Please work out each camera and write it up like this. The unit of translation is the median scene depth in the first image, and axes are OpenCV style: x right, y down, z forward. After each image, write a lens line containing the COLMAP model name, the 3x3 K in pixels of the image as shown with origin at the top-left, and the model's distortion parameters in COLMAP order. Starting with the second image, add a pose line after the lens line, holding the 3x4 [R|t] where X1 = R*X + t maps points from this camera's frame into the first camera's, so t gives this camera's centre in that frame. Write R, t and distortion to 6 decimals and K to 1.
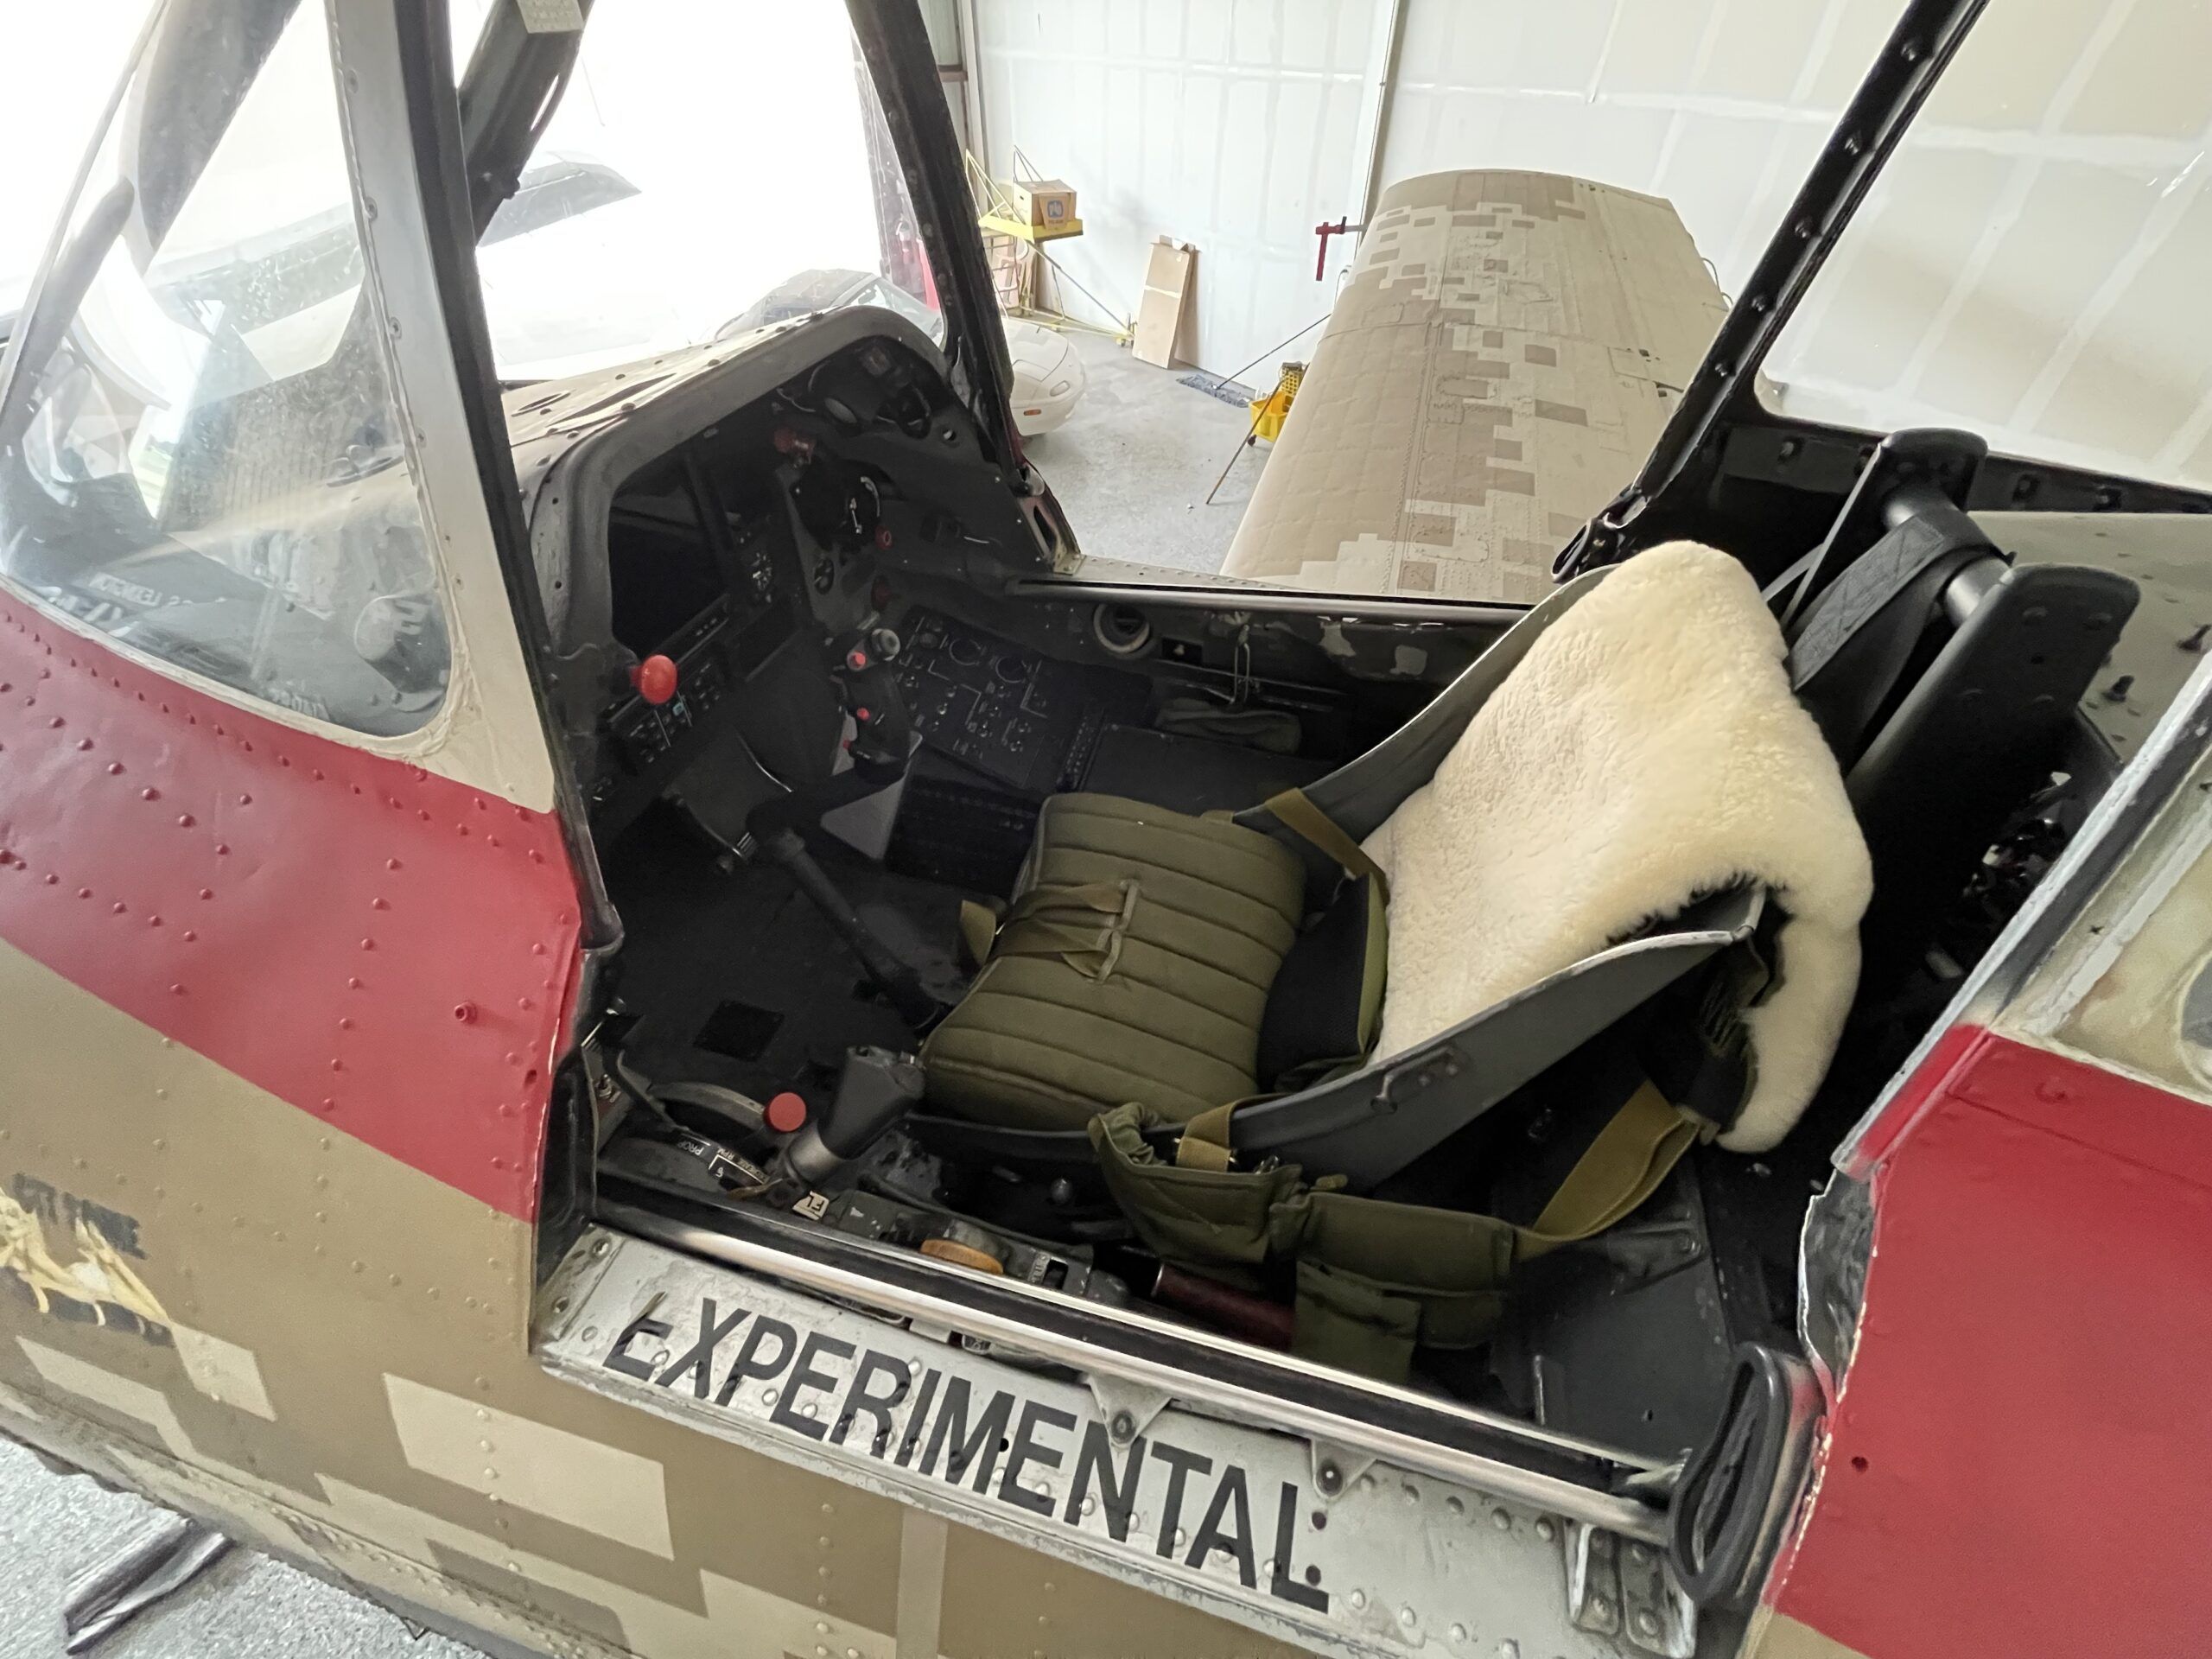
lens RADIAL K [[884.7, 0, 1115.1], [0, 884.7, 839.5], [0, 0, 1]] dist [-0.009275, 0.002361]
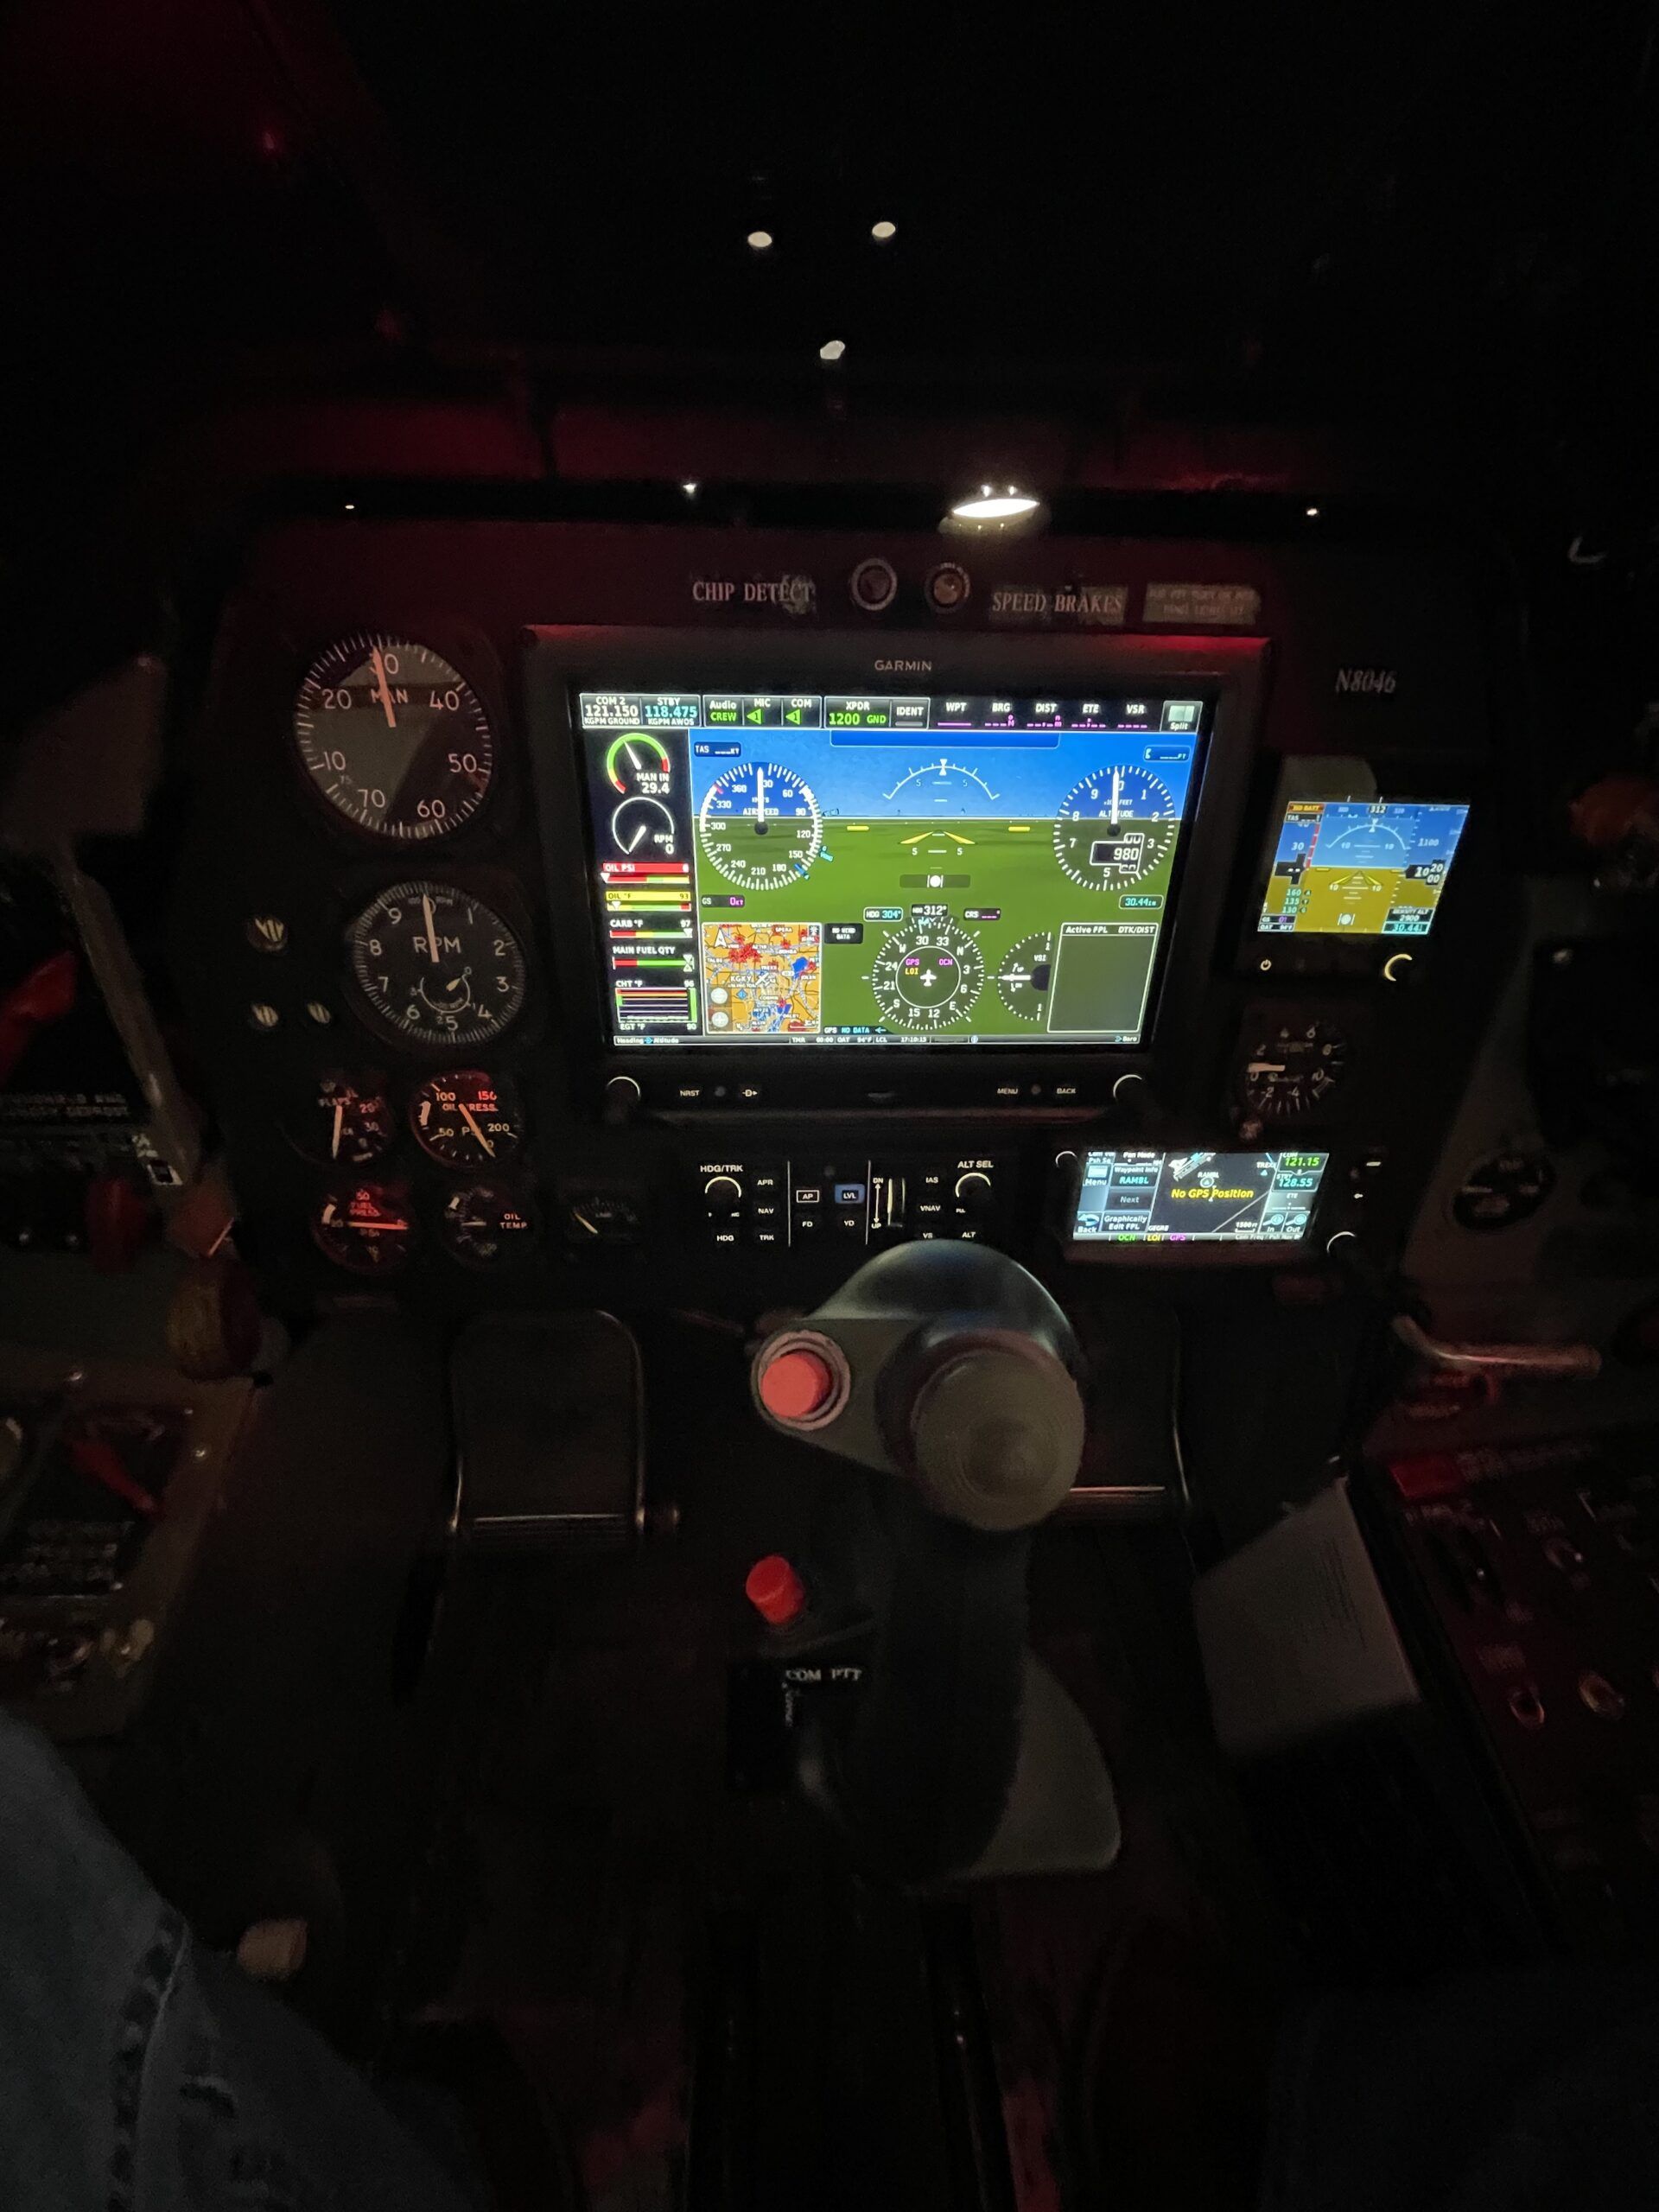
lens RADIAL K [[884.7, 0, 824.1], [0, 884.7, 1096.3], [0, 0, 1]] dist [-0.009275, 0.002361]
pose [[0.315504, 0.419759, -0.851035, -0.212981], [-0.664009, 0.738353, 0.118012, -0.328886], [0.677901, 0.527861, 0.511677, 1.072732]]
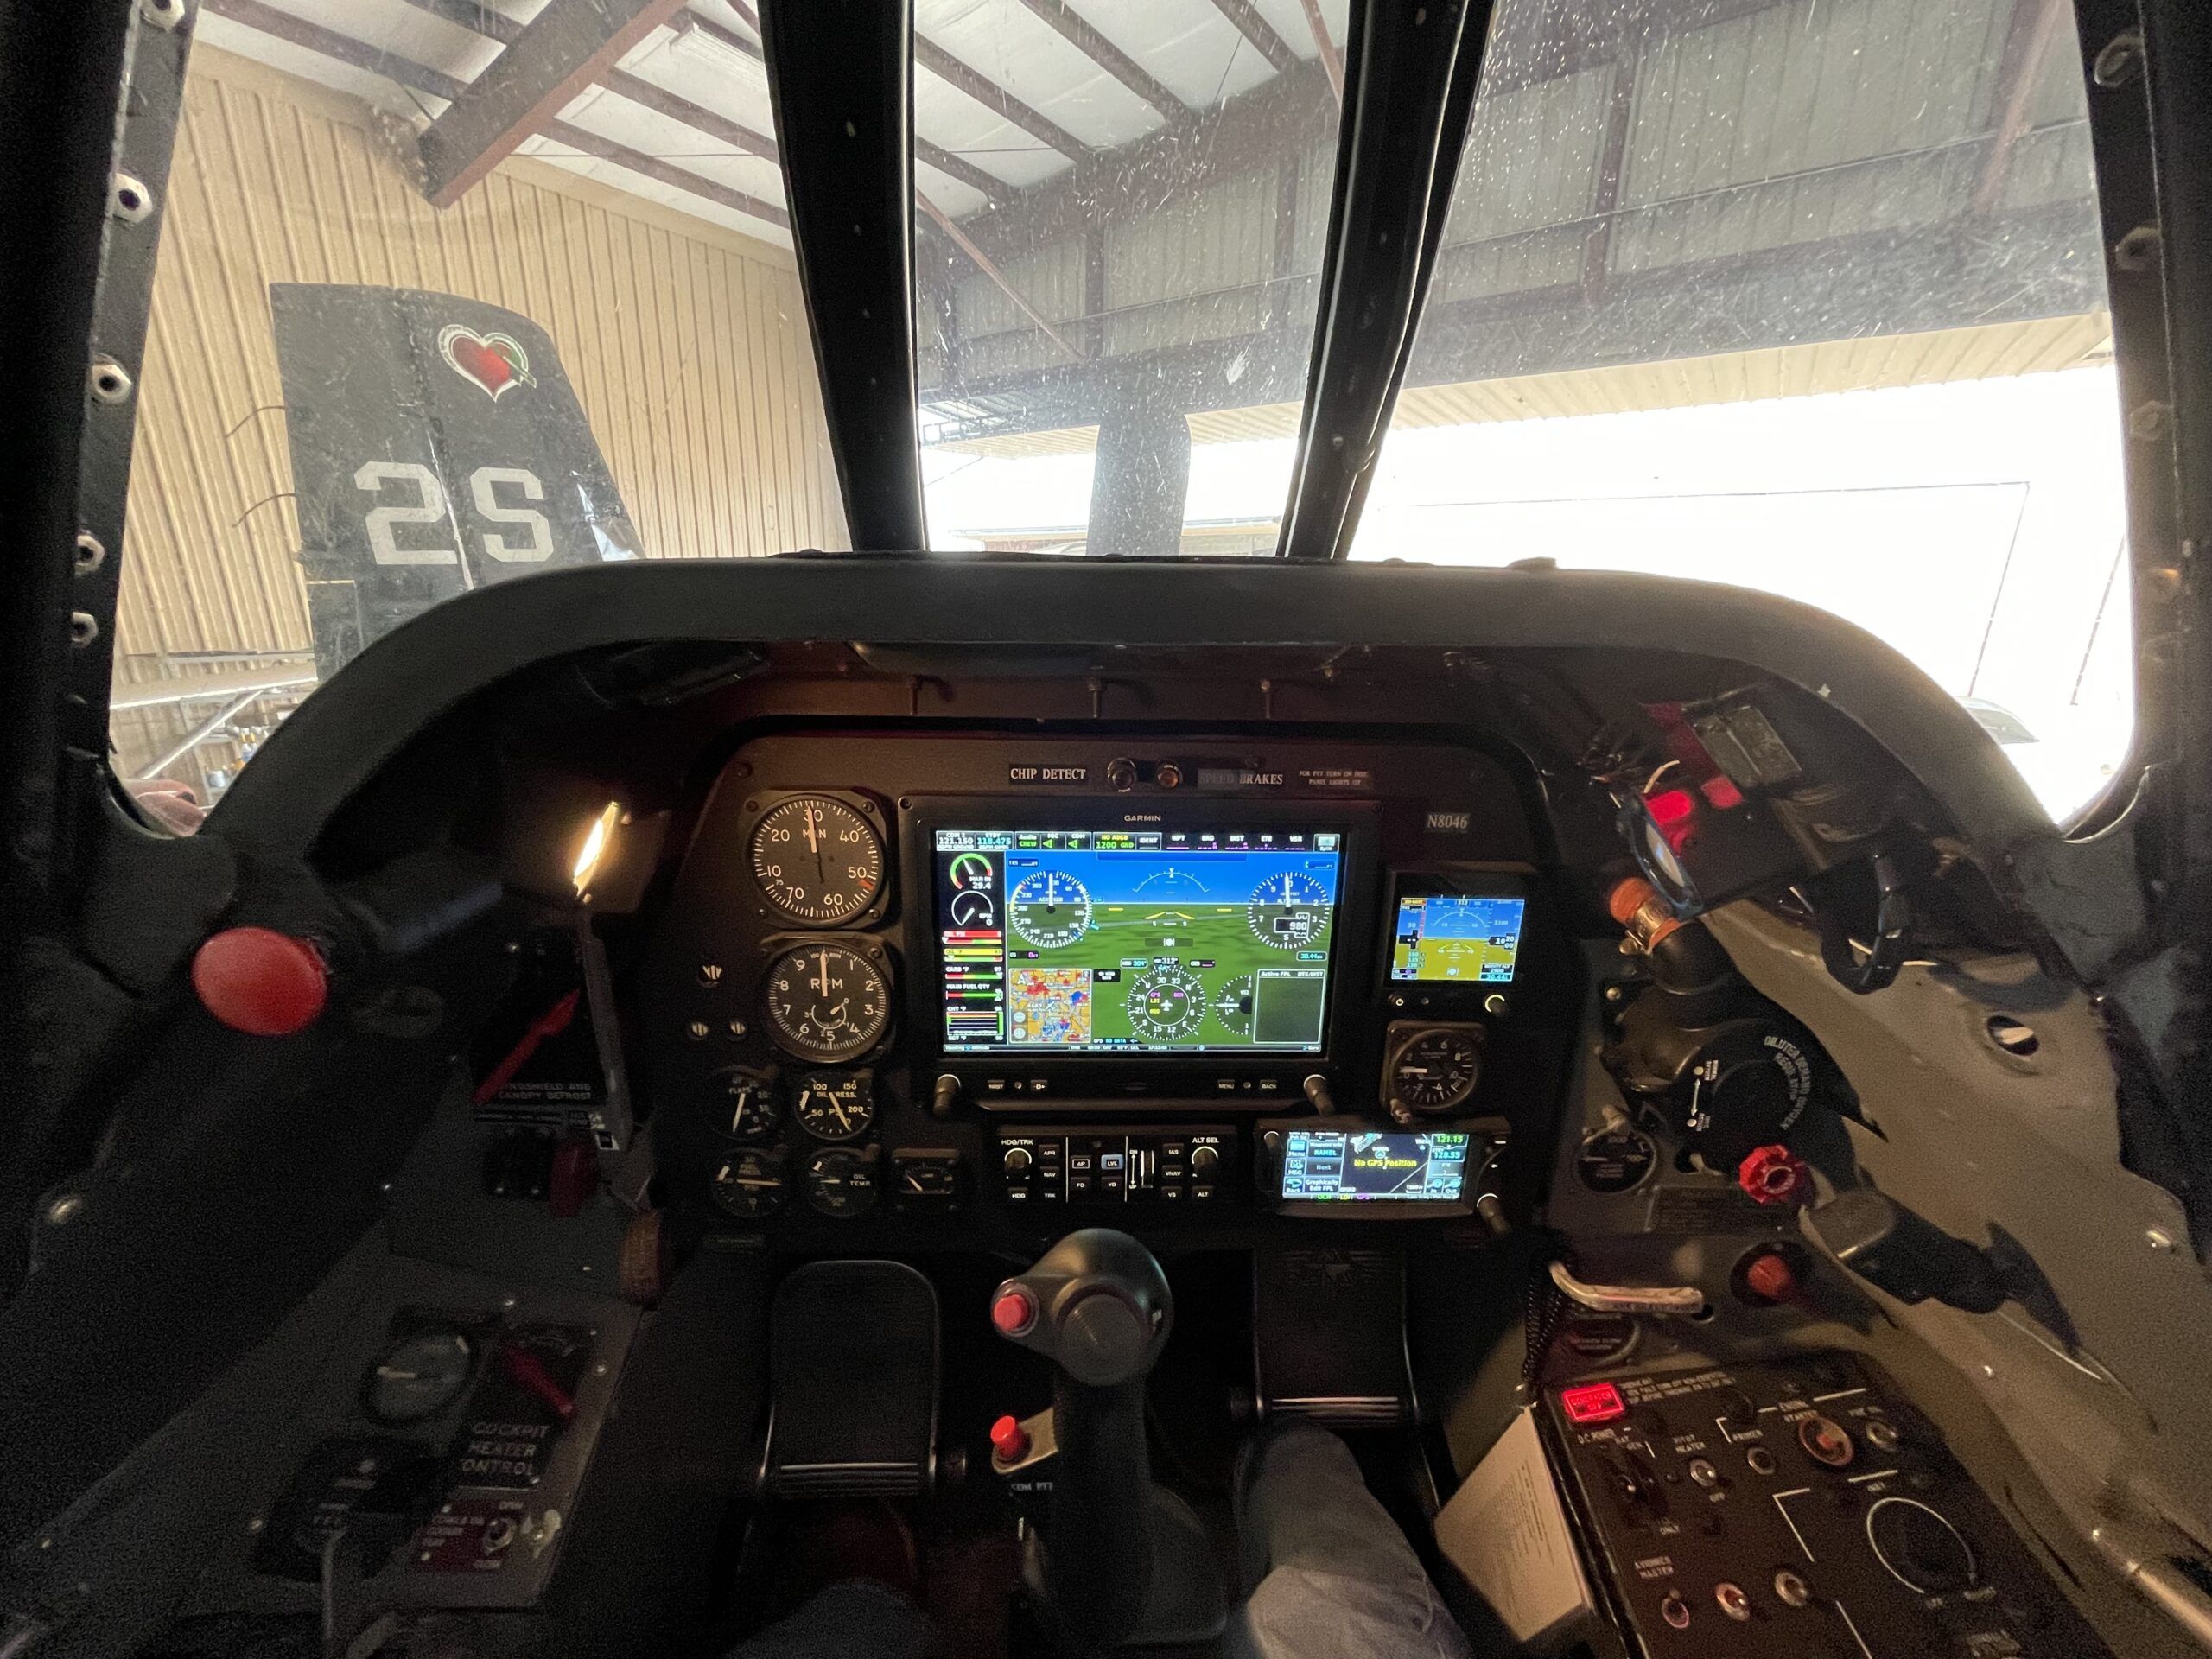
lens RADIAL K [[884.7, 0, 1109.1], [0, 884.7, 828.6], [0, 0, 1]] dist [-0.009275, 0.002361]
pose [[0.305121, 0.250281, -0.918837, -0.015968], [-0.668182, 0.743747, -0.019297, -0.435071], [0.678553, 0.619838, 0.394166, 0.909714]]
